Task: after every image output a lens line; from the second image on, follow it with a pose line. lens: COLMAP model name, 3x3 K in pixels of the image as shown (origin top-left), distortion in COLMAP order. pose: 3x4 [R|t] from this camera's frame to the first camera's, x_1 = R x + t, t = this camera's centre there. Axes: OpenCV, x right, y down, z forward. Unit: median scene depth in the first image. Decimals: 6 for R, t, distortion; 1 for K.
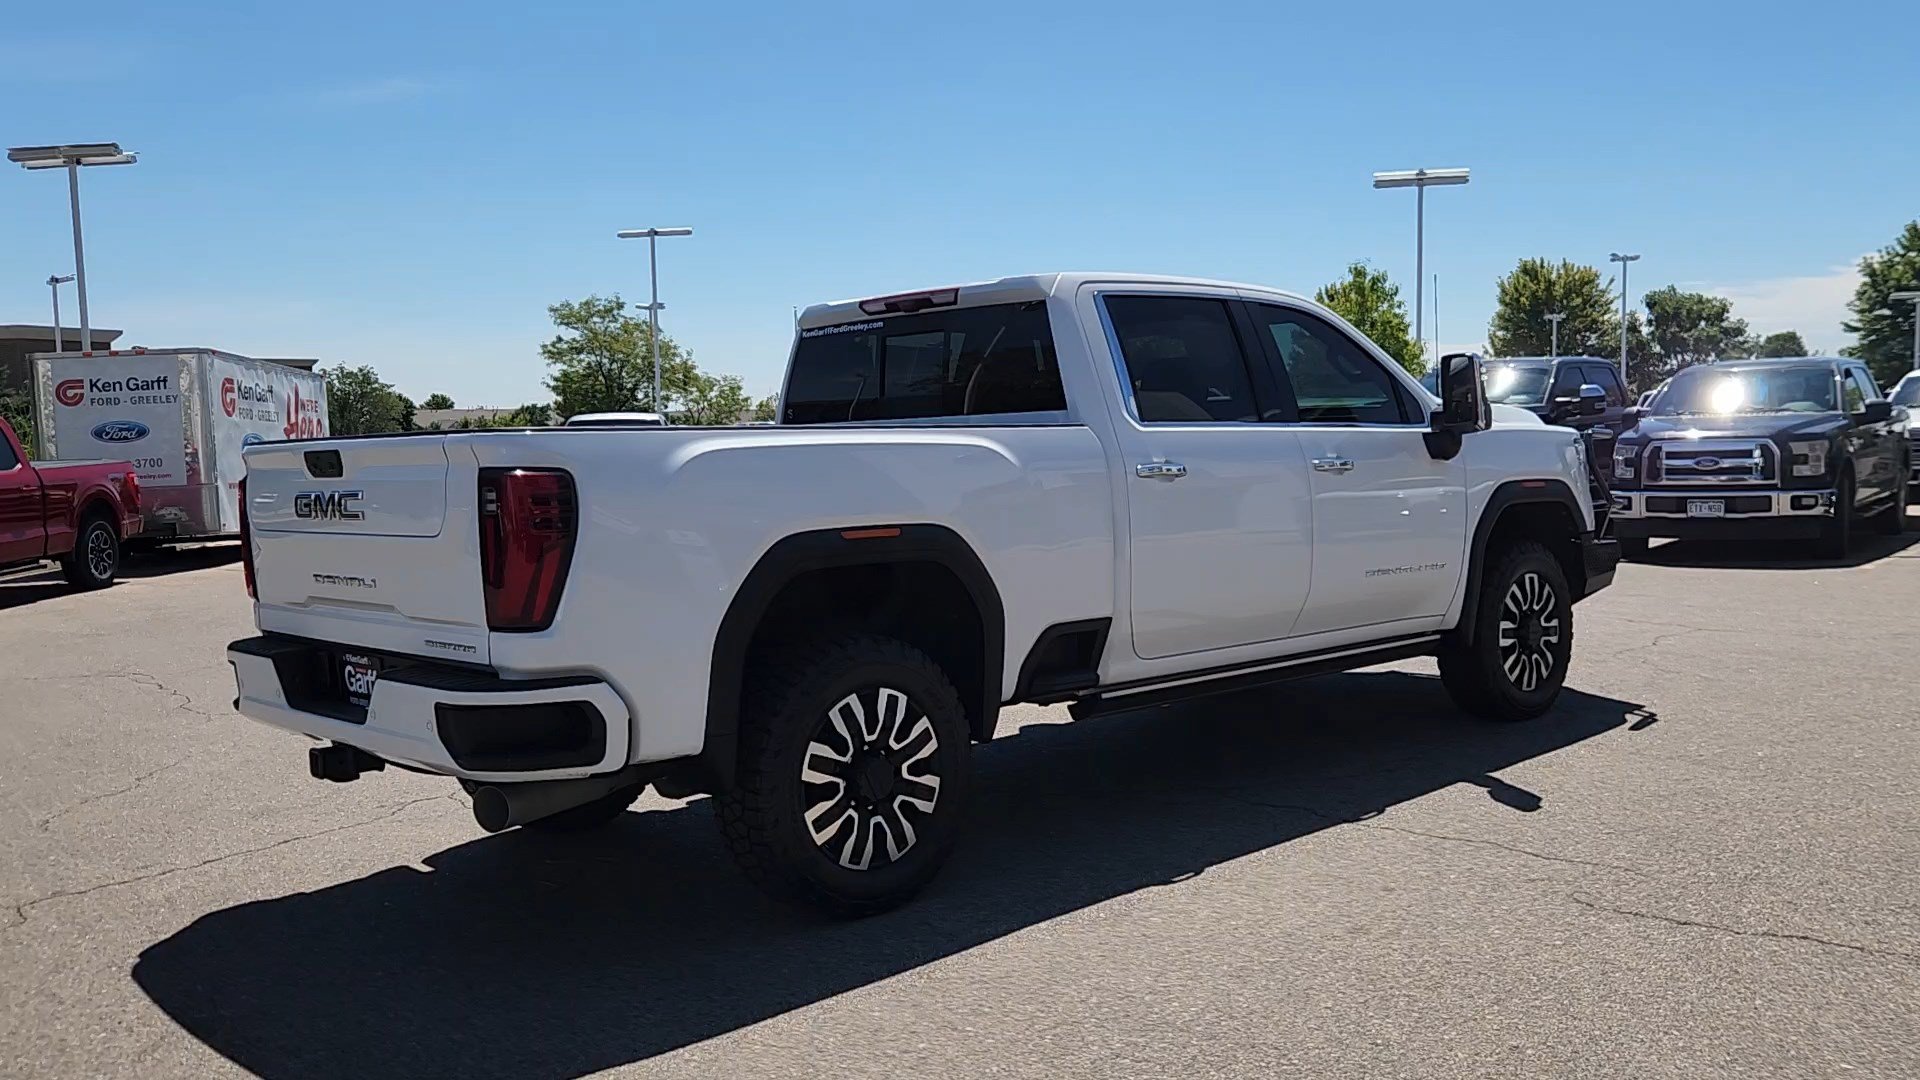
lens RADIAL K [[1629.3, 0, 948.4], [0, 1629.3, 552.7], [0, 0, 1]] dist [0.032438, -0.024059]
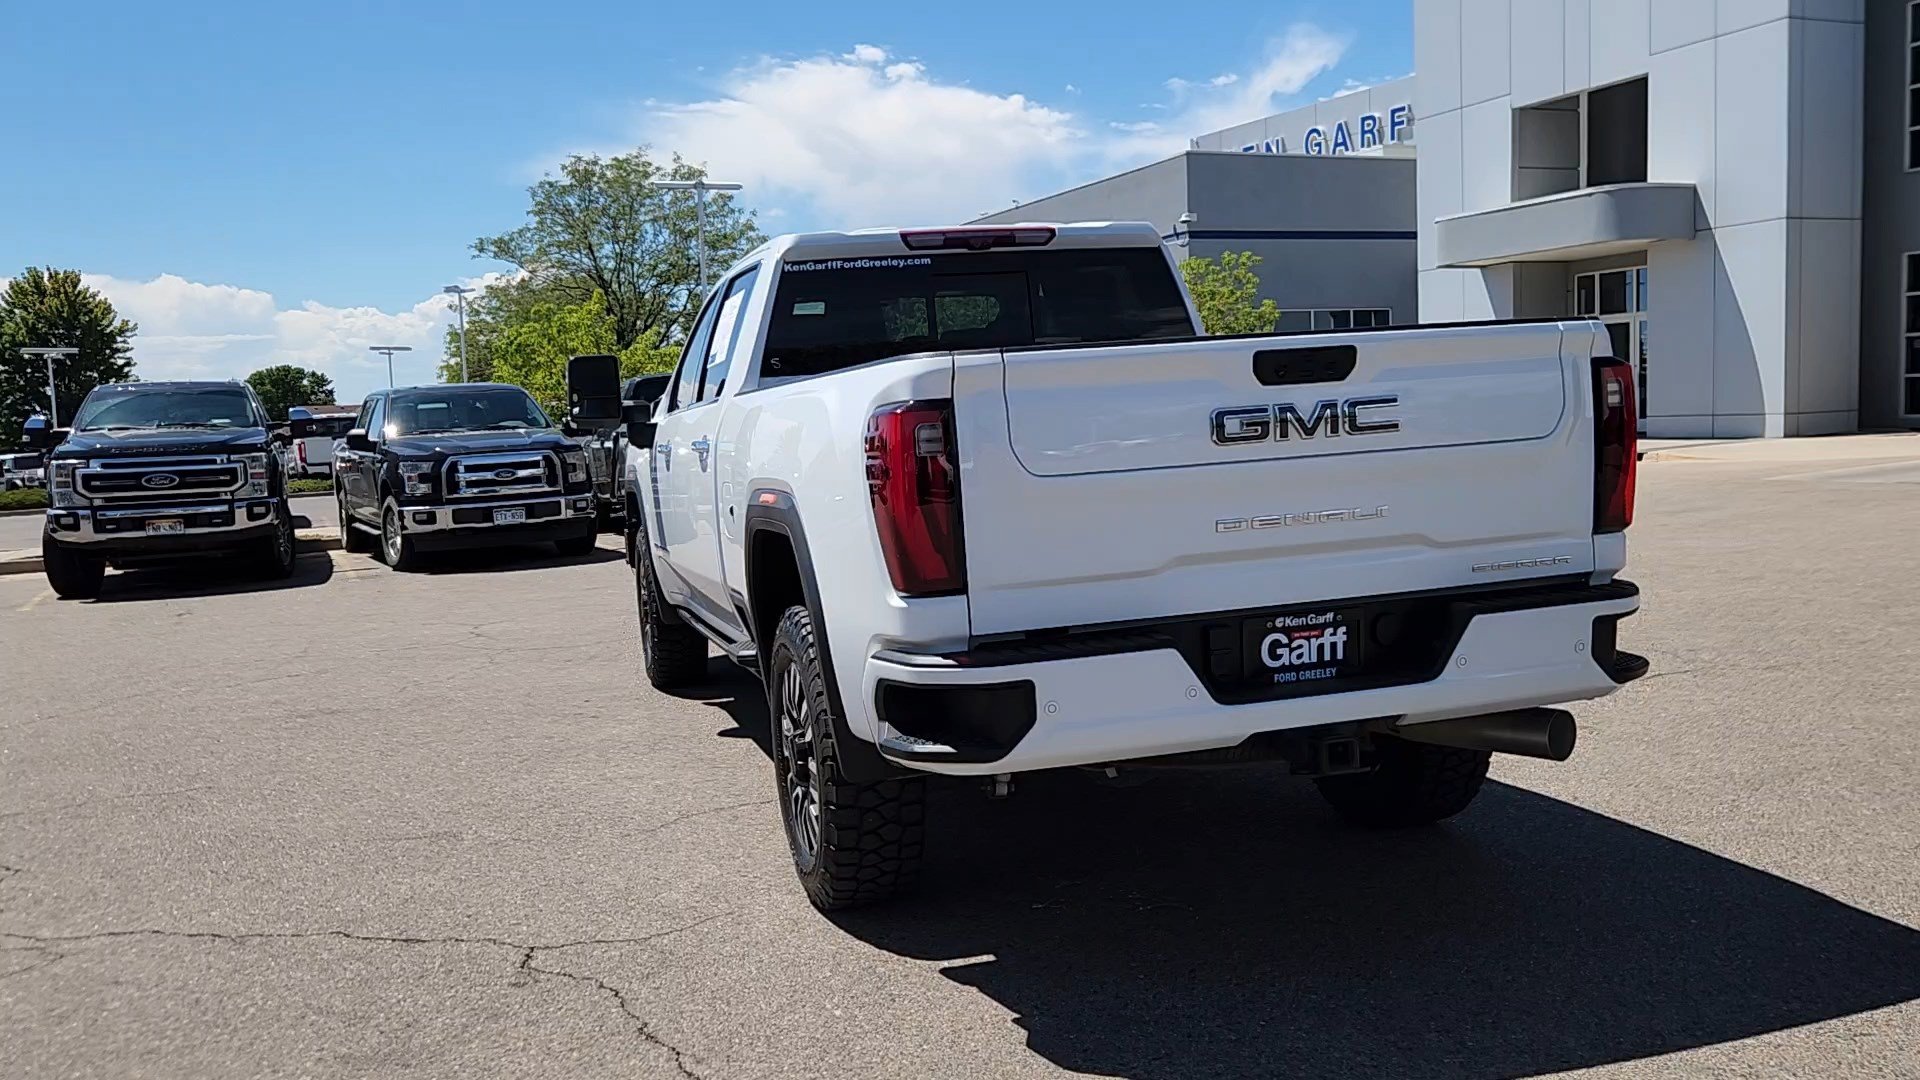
lens RADIAL K [[1629.3, 0, 945.1], [0, 1629.3, 550.8], [0, 0, 1]] dist [0.032438, -0.024059]
pose [[0.451907, -0.072717, 0.889096, -0.884252], [0.107701, 0.993829, 0.026542, -0.005063], [-0.885540, 0.083762, 0.456950, 0.624322]]
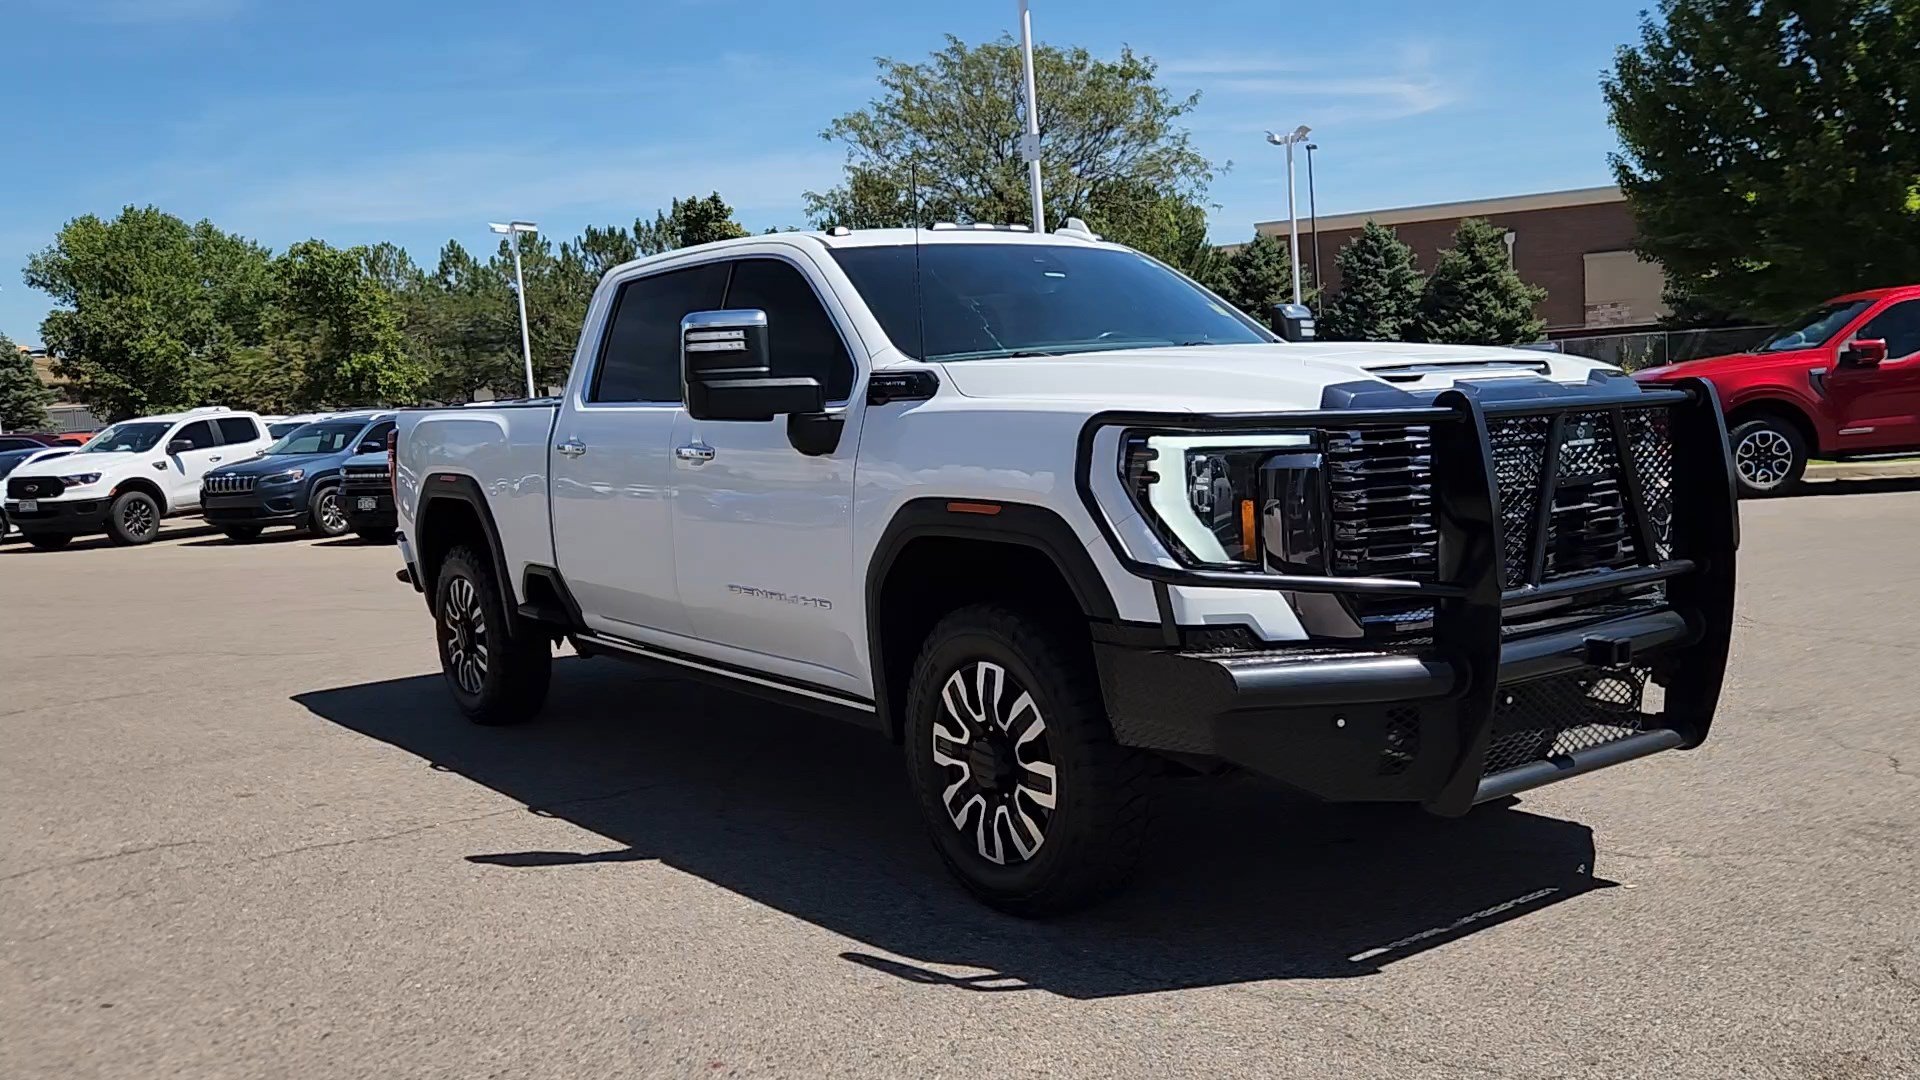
lens RADIAL K [[1629.3, 0, 949.2], [0, 1629.3, 552.6], [0, 0, 1]] dist [0.032438, -0.024059]
pose [[-0.120523, 0.135225, -0.983457, 1.132103], [-0.014142, 0.990344, 0.137905, -0.128716], [0.992610, 0.030529, -0.117447, 1.306668]]
